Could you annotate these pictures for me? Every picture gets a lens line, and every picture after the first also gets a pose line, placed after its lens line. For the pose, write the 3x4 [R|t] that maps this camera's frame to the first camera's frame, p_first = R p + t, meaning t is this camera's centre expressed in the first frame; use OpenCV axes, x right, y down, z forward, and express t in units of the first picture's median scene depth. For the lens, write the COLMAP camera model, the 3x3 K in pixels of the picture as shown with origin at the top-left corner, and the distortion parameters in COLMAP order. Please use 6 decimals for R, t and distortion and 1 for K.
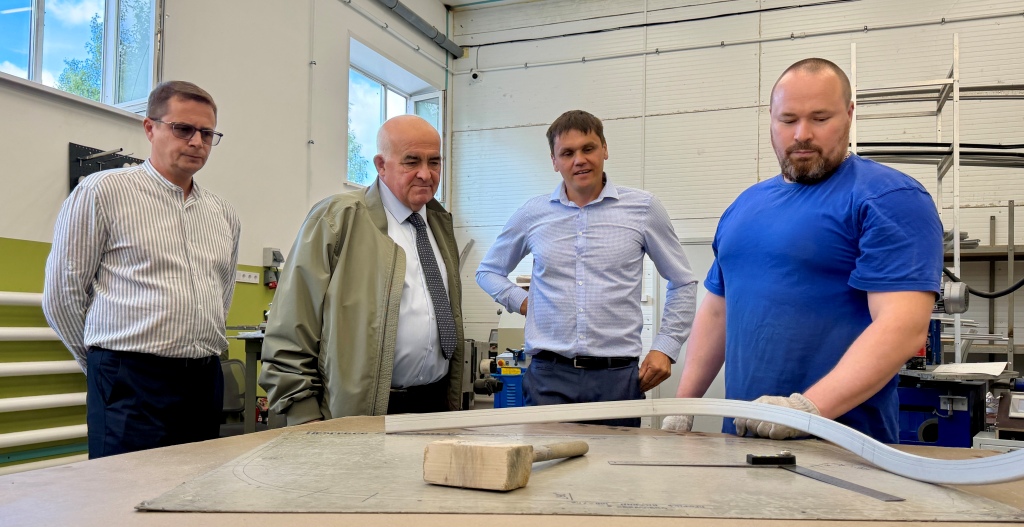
lens RADIAL K [[820.1, 0, 510.8], [0, 820.1, 298.0], [0, 0, 1]] dist [-0.000664, -0.000747]
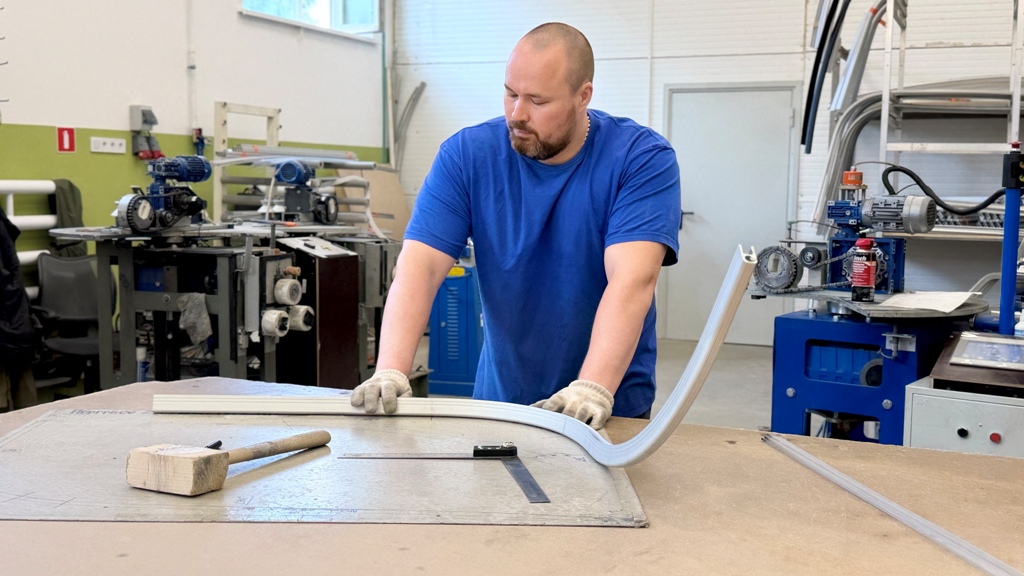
lens RADIAL K [[1153.2, 0, 512.0], [0, 1153.2, 288.0], [0, 0, 1]] dist [0.010205, 0.012985]
pose [[0.999795, -0.008354, -0.018456, 0.168611], [0.010731, 0.991094, 0.132728, -0.083430], [0.017183, -0.132899, 0.990981, -0.151750]]
